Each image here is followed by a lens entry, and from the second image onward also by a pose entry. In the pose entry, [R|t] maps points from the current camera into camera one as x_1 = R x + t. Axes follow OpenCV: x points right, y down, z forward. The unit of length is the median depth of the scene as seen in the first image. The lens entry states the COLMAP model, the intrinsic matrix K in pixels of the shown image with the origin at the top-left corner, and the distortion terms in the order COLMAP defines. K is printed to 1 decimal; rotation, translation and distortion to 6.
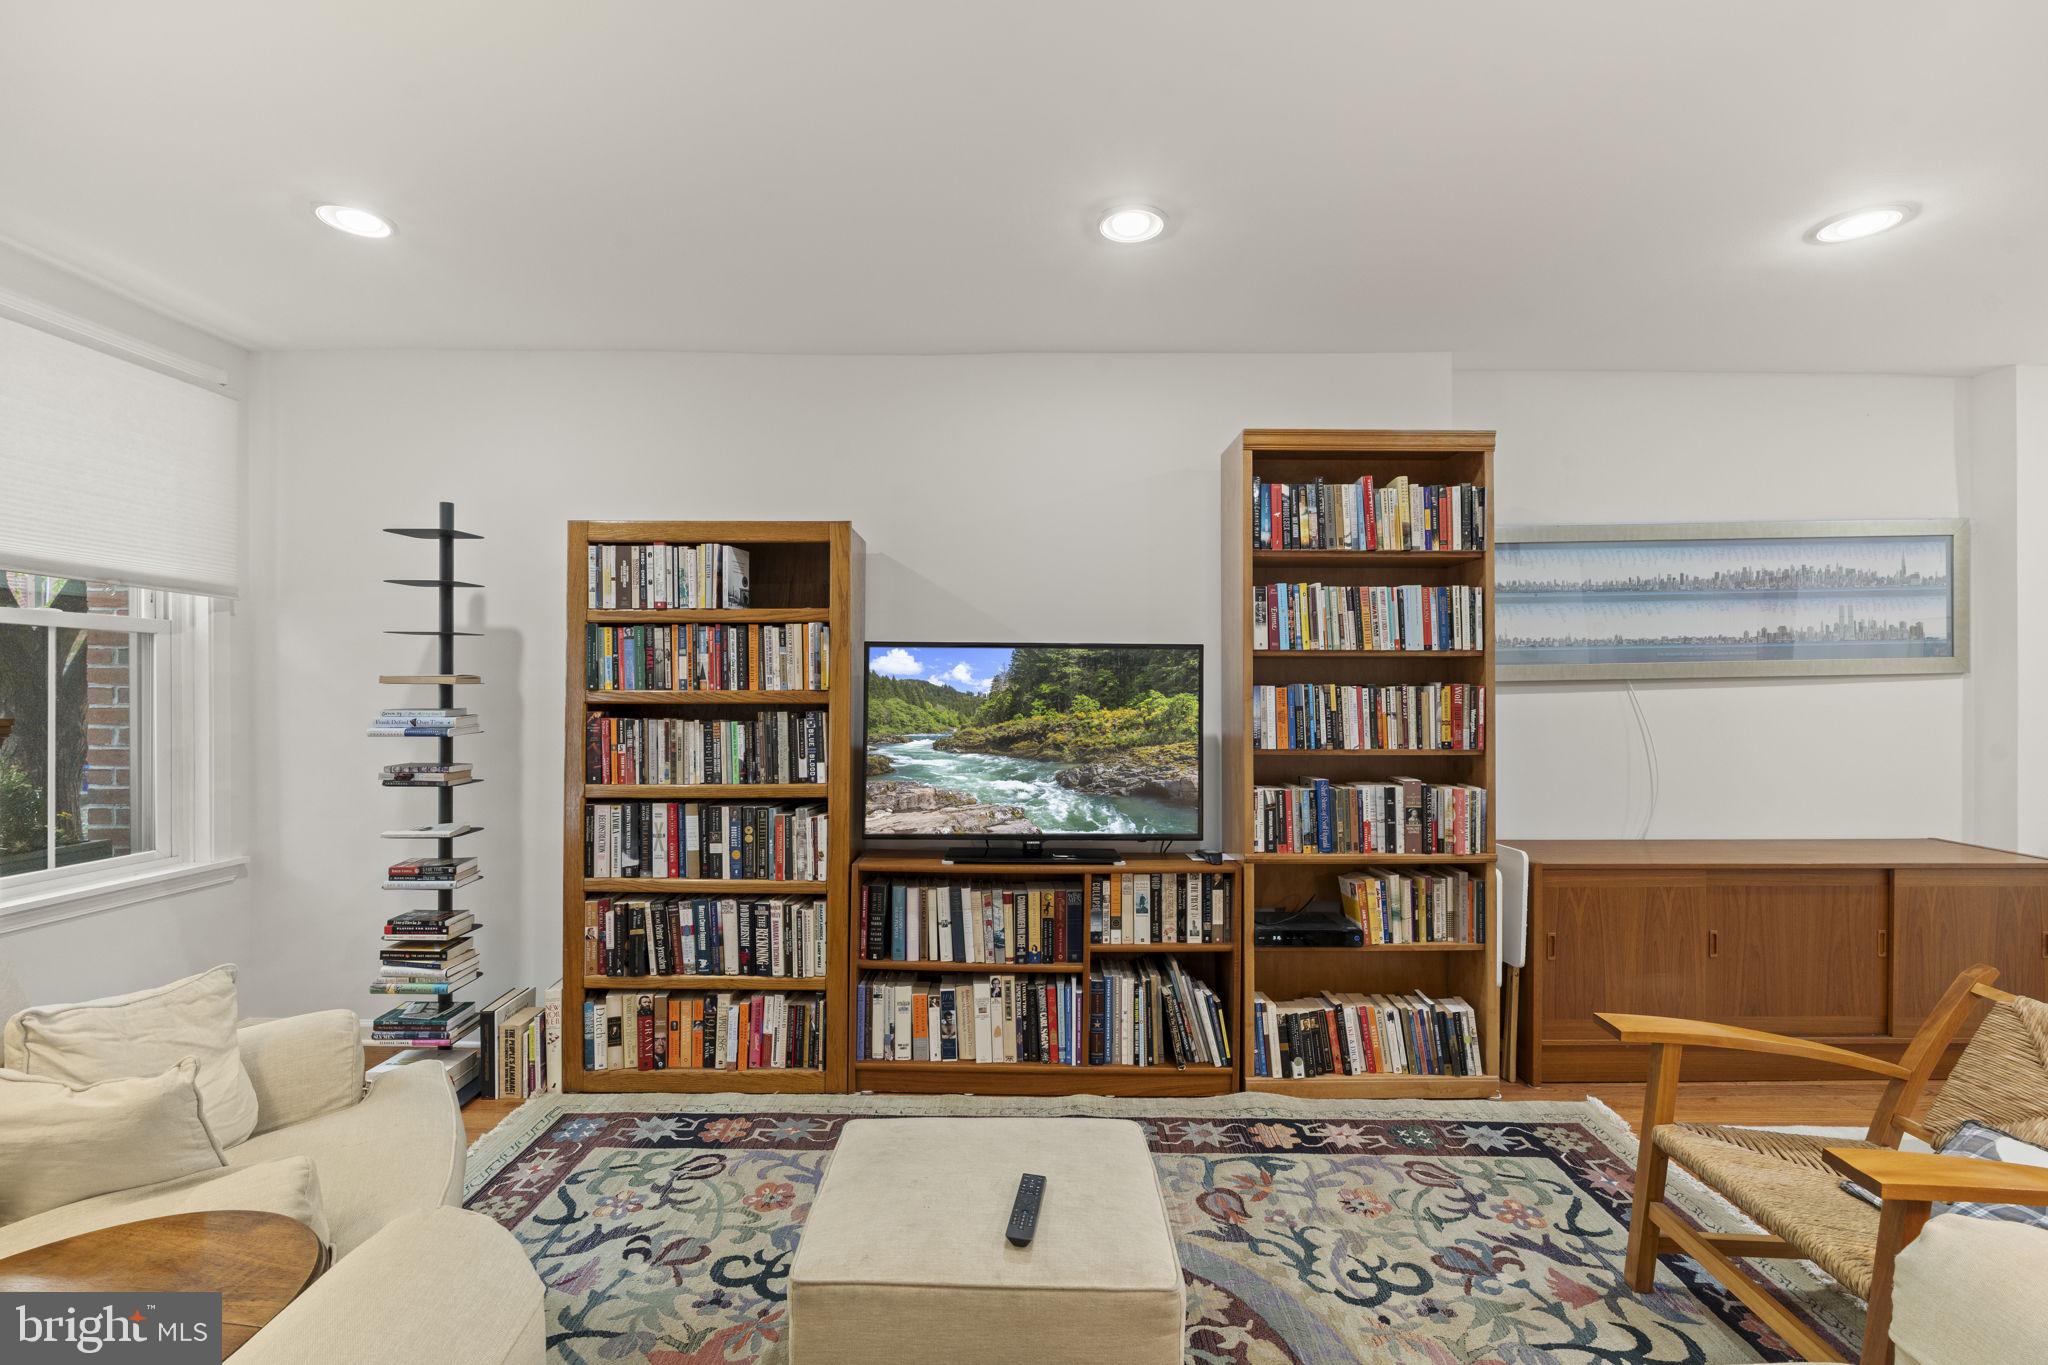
lens RADIAL K [[895.4, 0, 1000.3], [0, 895.4, 694.2], [0, 0, 1]] dist [-0.000558, 0.000091]
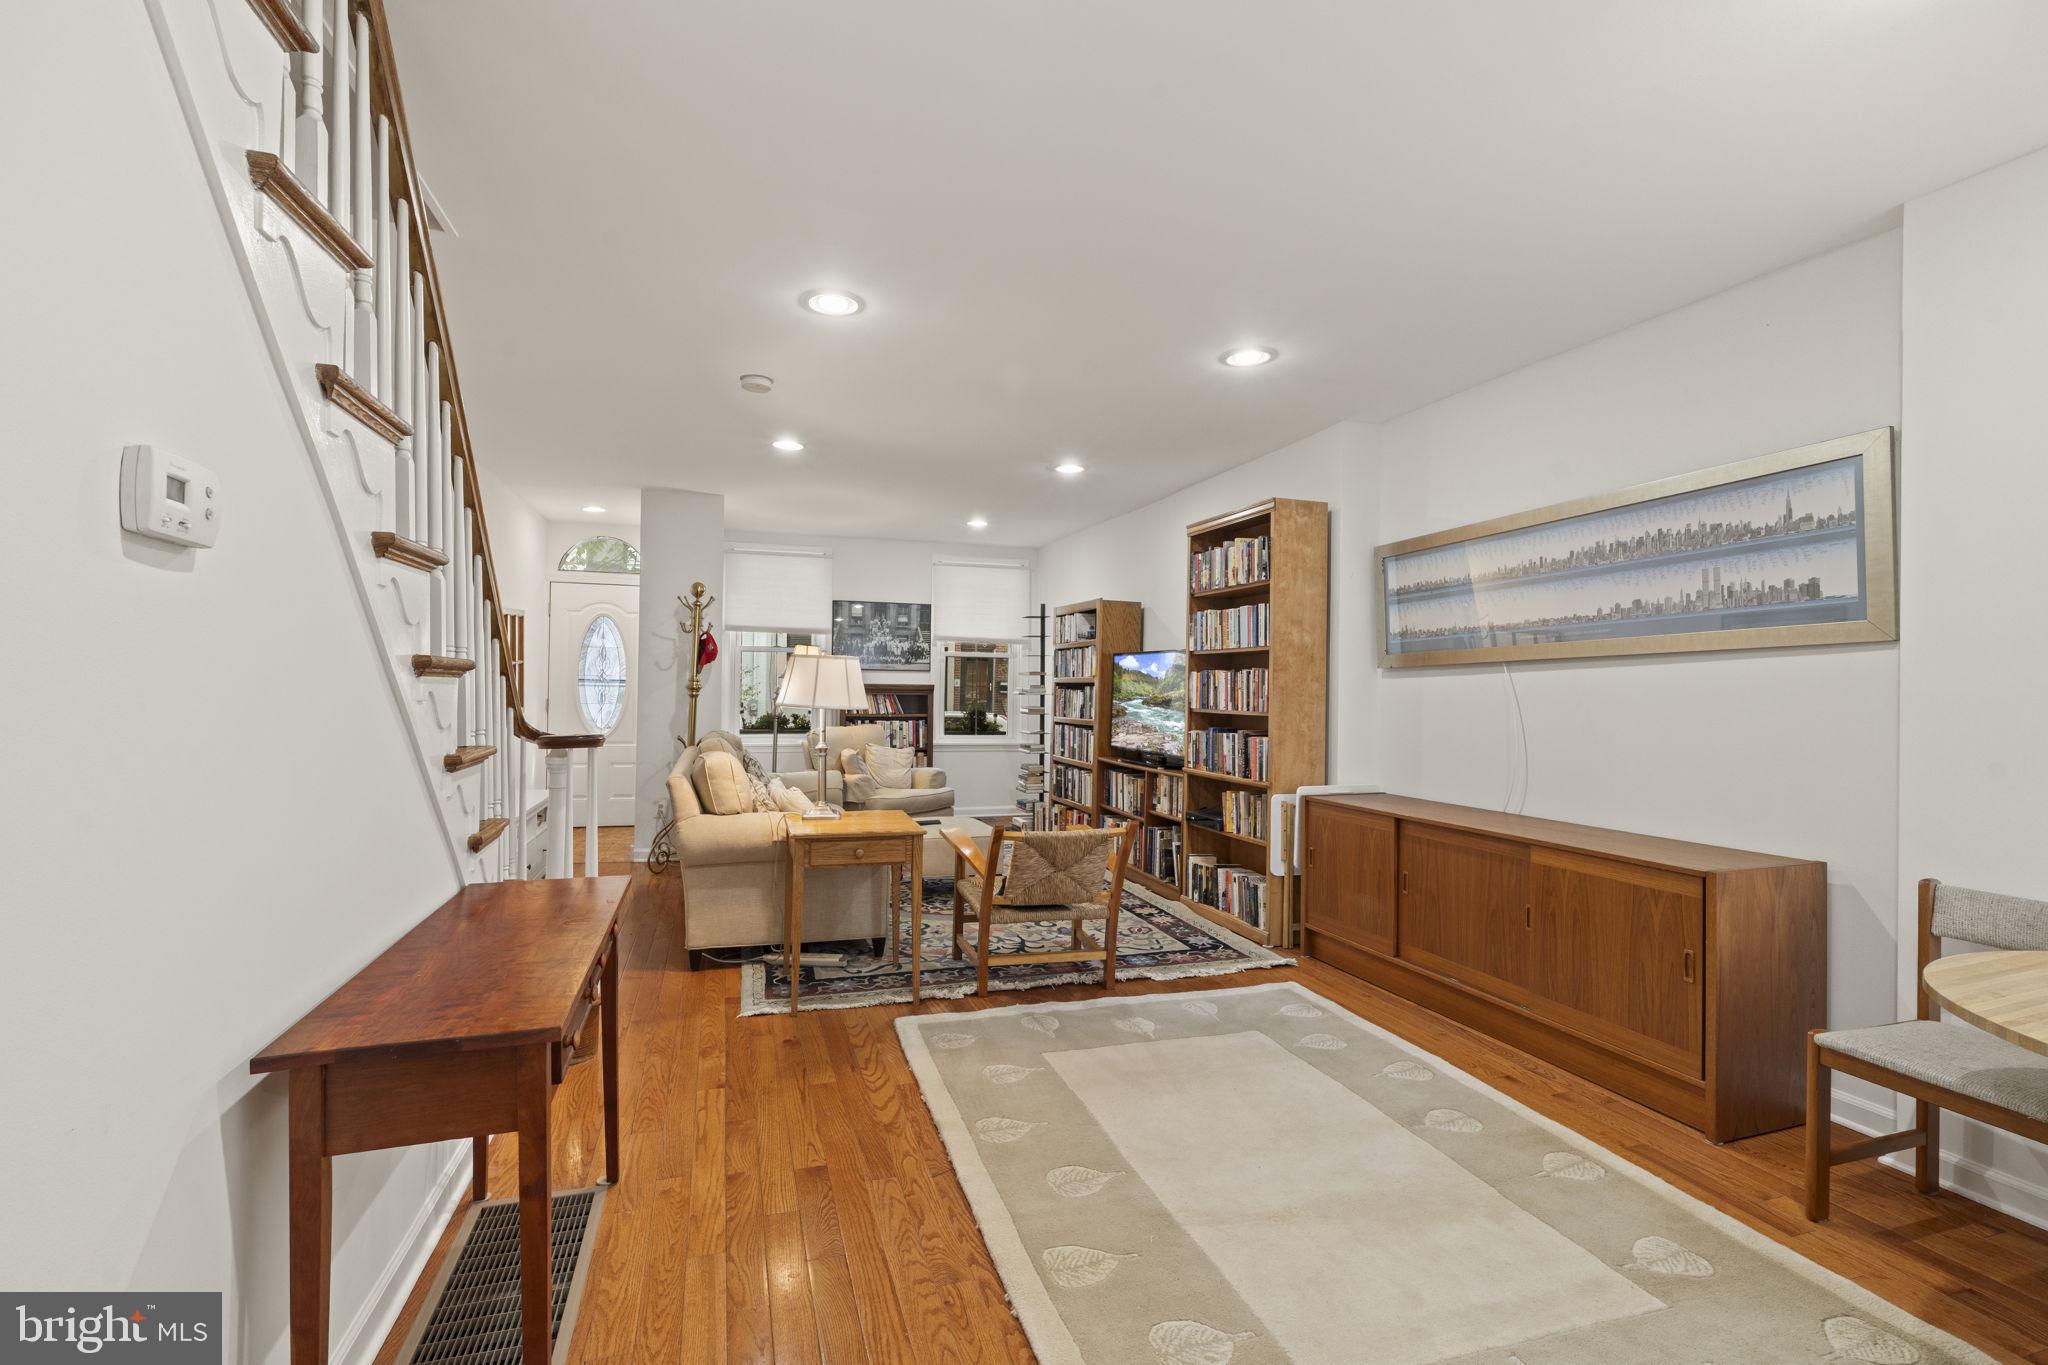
lens RADIAL K [[895.4, 0, 1000.3], [0, 895.4, 694.2], [0, 0, 1]] dist [-0.000558, 0.000091]
pose [[0.301083, 0.010506, -0.953540, 1.822039], [-0.011647, 0.999905, 0.007339, 0.025357], [0.953527, 0.008896, 0.301177, 0.125100]]
